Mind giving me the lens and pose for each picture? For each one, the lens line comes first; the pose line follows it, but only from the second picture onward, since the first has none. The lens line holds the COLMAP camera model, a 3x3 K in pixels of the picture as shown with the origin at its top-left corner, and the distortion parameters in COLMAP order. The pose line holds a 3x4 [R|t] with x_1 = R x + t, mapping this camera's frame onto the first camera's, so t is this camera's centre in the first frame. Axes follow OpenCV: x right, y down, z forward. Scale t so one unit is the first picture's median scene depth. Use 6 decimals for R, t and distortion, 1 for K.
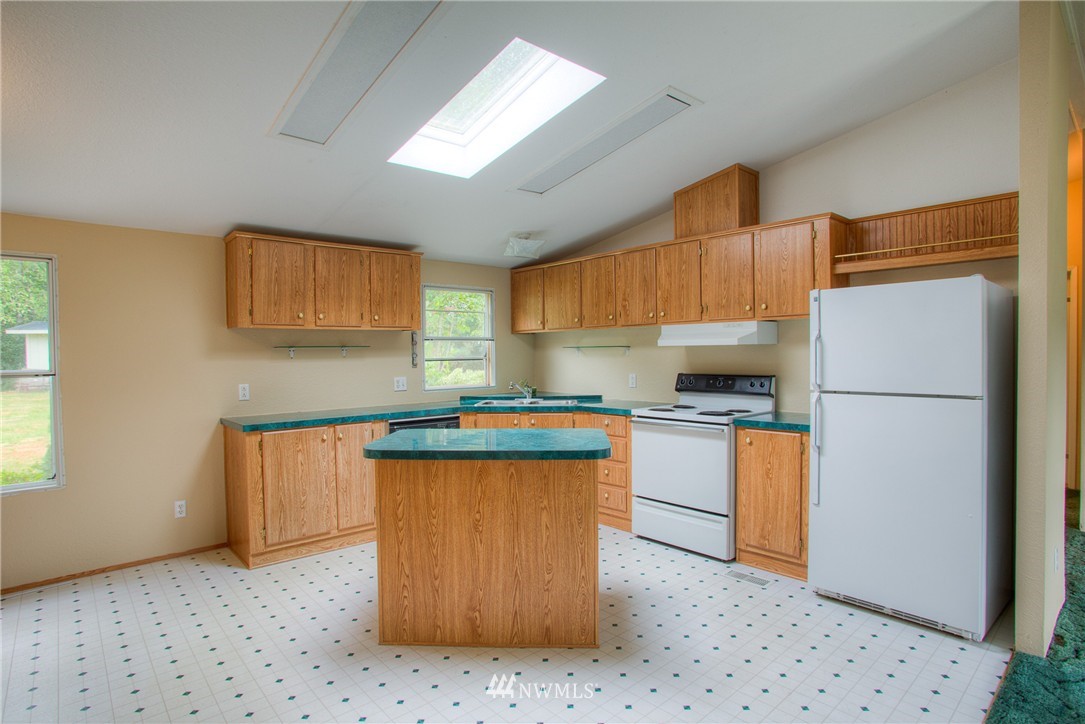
lens RADIAL K [[541.2, 0, 542.5], [0, 541.2, 362.0], [0, 0, 1]] dist [-0.050977, 0.001101]
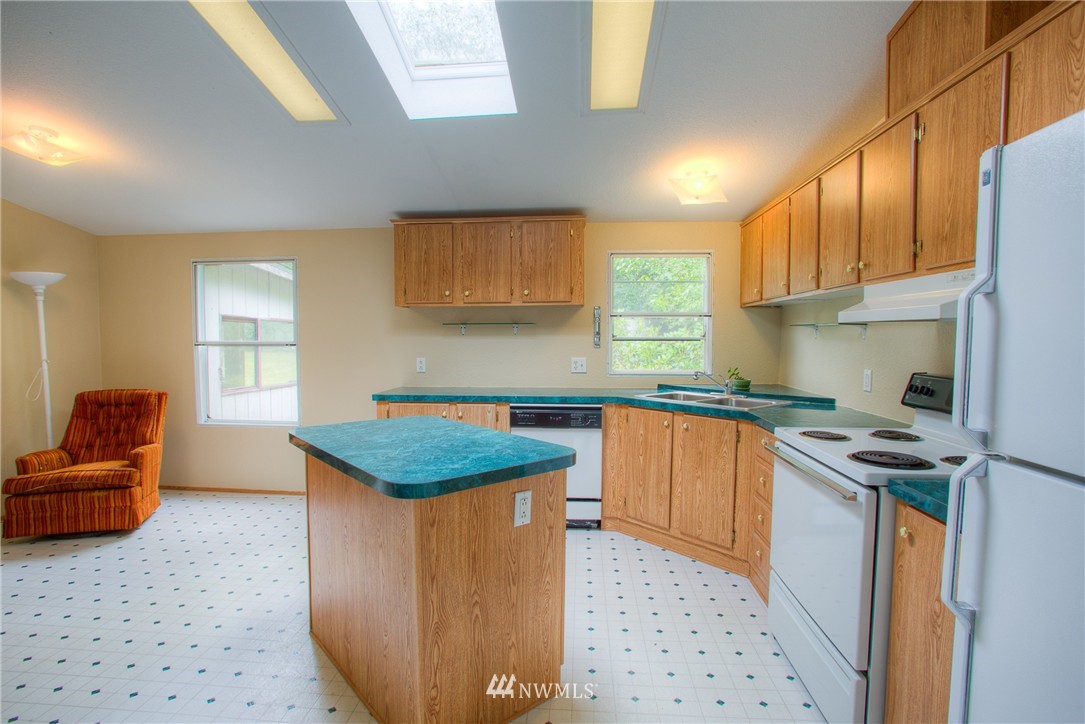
lens RADIAL K [[524.6, 0, 542.5], [0, 524.6, 362.0], [0, 0, 1]] dist [-0.079678, 0.037558]
pose [[0.707665, 0.049570, -0.704807, 0.364020], [-0.019806, 0.998536, 0.050342, -0.008794], [0.706270, -0.021666, 0.707611, 0.388367]]
